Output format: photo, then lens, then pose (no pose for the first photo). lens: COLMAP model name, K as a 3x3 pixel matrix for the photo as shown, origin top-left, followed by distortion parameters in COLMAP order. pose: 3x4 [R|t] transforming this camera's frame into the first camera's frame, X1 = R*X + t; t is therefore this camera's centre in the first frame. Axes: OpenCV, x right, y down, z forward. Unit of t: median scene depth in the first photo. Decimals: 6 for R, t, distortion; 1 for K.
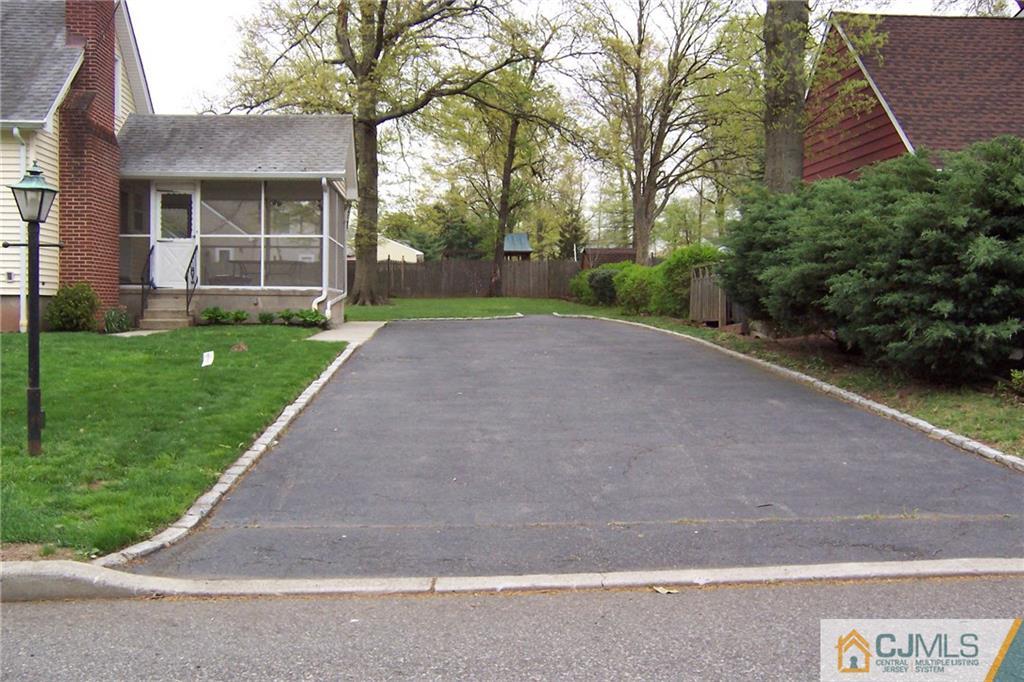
lens RADIAL K [[1013.3, 0, 508.0], [0, 1013.3, 340.6], [0, 0, 1]] dist [-0.070623, 0.000000]
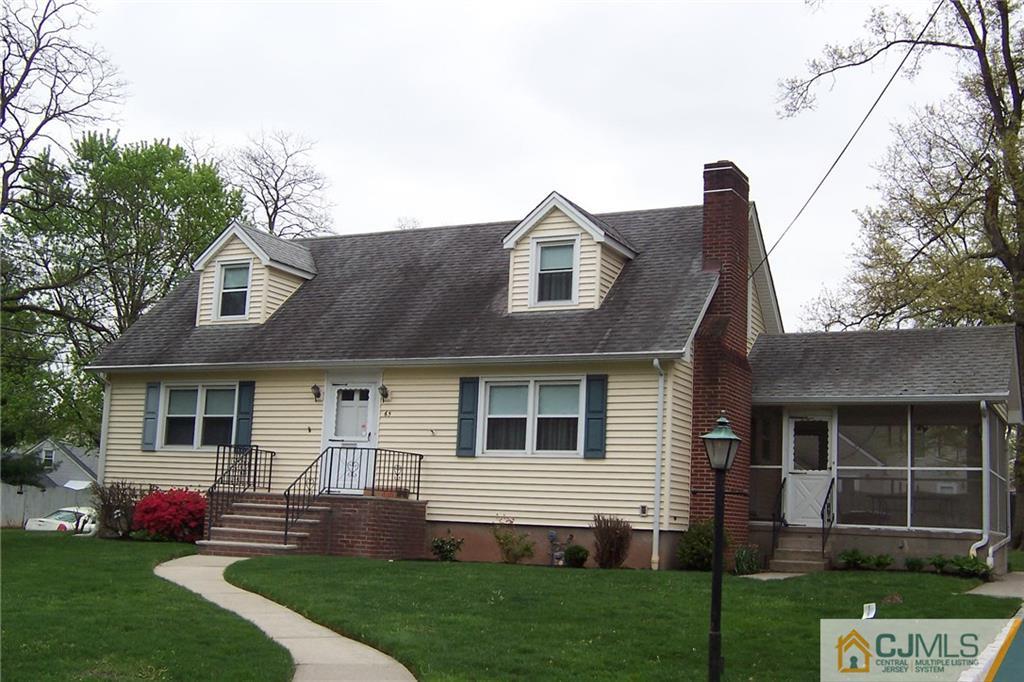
lens RADIAL K [[1236.5, 0, 511.2], [0, 1236.5, 346.6], [0, 0, 1]] dist [-0.045428, 0.000000]
pose [[0.864456, -0.043014, -0.500865, -0.004850], [-0.052689, 0.983092, -0.175365, -0.003076], [0.499940, 0.177986, 0.847574, -0.087960]]
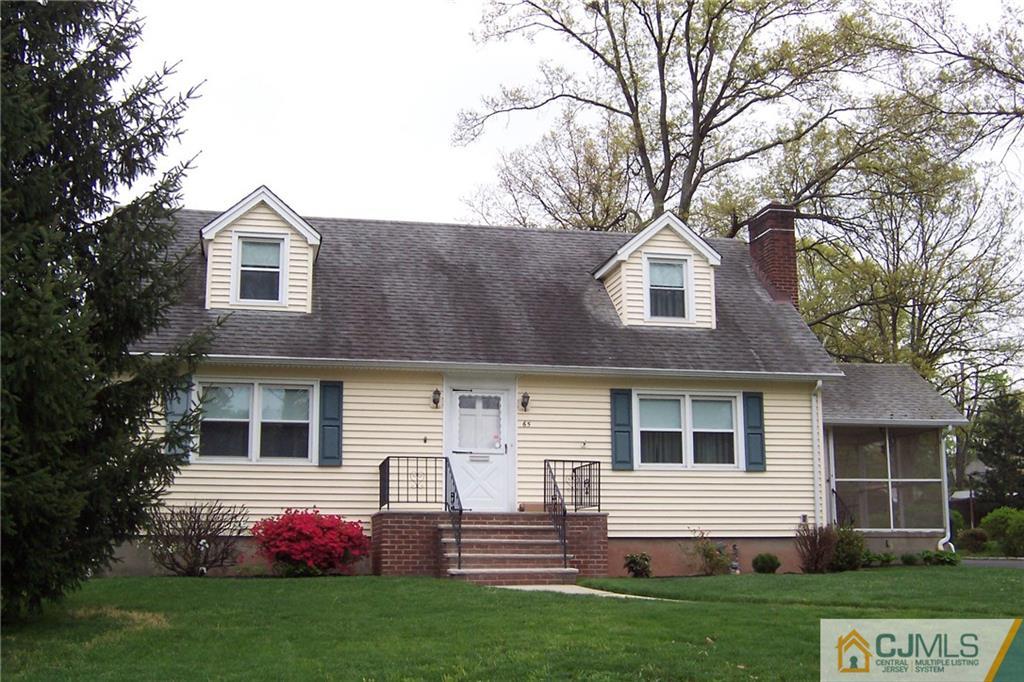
lens RADIAL K [[1236.5, 0, 513.7], [0, 1236.5, 337.5], [0, 0, 1]] dist [-0.045428, 0.000000]
pose [[0.987833, 0.017056, 0.154580, -0.832431], [0.015714, 0.977934, -0.208323, 0.011392], [-0.154723, 0.208218, 0.965767, -0.201013]]
